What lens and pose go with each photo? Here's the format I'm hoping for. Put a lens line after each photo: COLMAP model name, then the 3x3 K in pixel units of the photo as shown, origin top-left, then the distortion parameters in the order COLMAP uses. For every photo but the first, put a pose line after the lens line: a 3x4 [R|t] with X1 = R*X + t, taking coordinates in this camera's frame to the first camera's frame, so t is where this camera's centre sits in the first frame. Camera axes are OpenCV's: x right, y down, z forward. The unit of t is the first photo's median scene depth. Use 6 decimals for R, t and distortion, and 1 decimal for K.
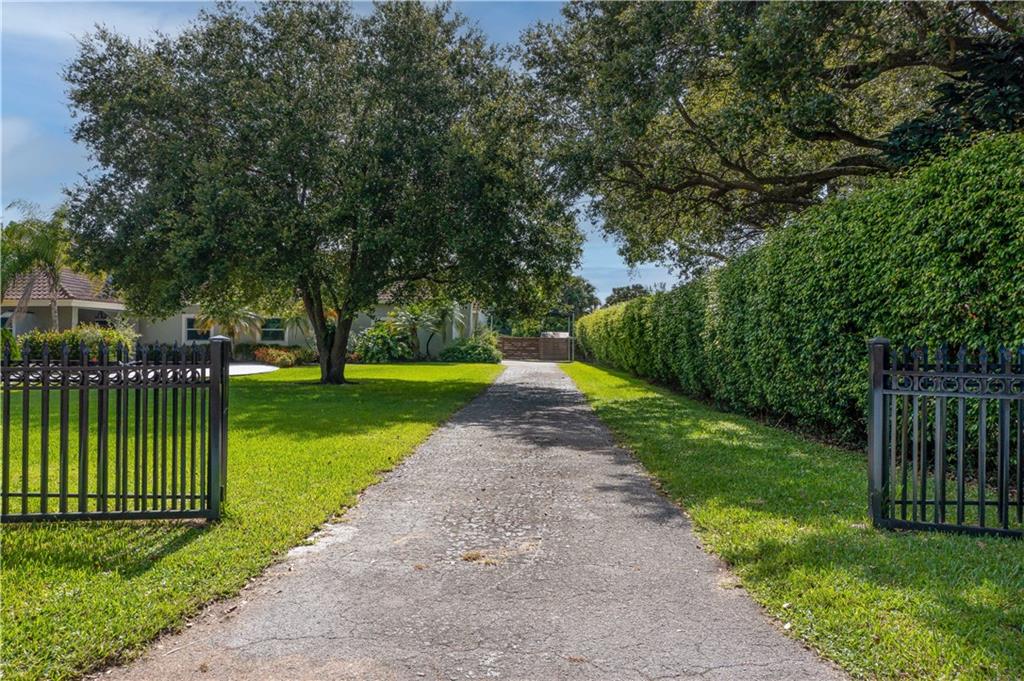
lens RADIAL K [[816.3, 0, 512.0], [0, 816.3, 340.5], [0, 0, 1]] dist [0.004864, -0.003240]
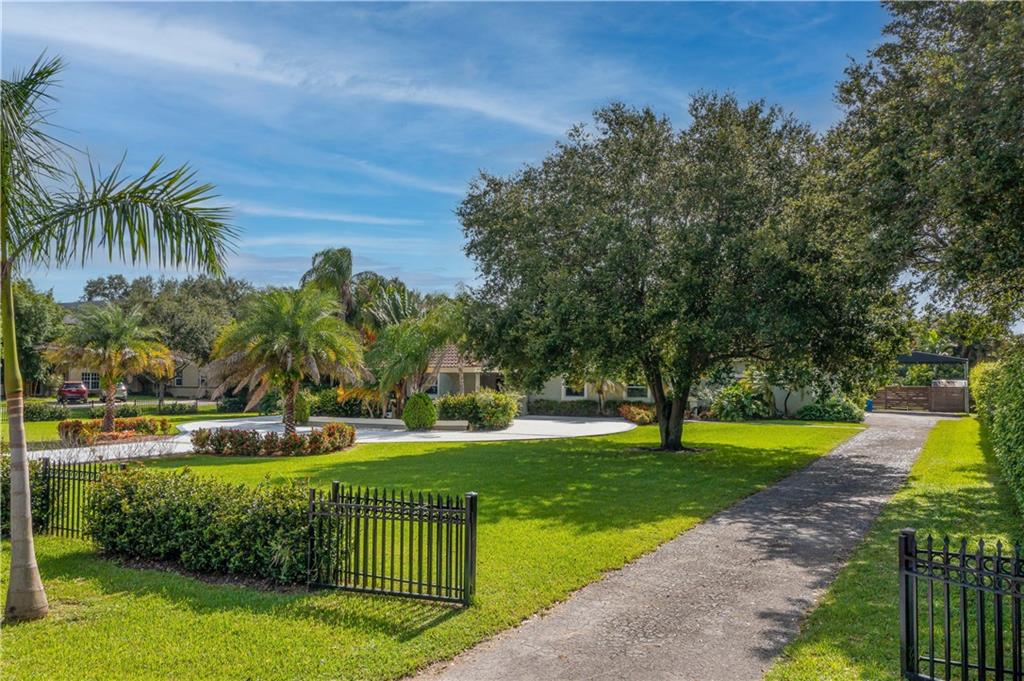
lens RADIAL K [[816.3, 0, 512.0], [0, 816.3, 340.5], [0, 0, 1]] dist [0.004864, -0.003240]
pose [[0.888967, -0.021301, -0.457476, 0.116151], [0.003159, 0.999179, -0.040386, -0.059892], [0.457961, 0.034457, 0.888304, -0.107955]]
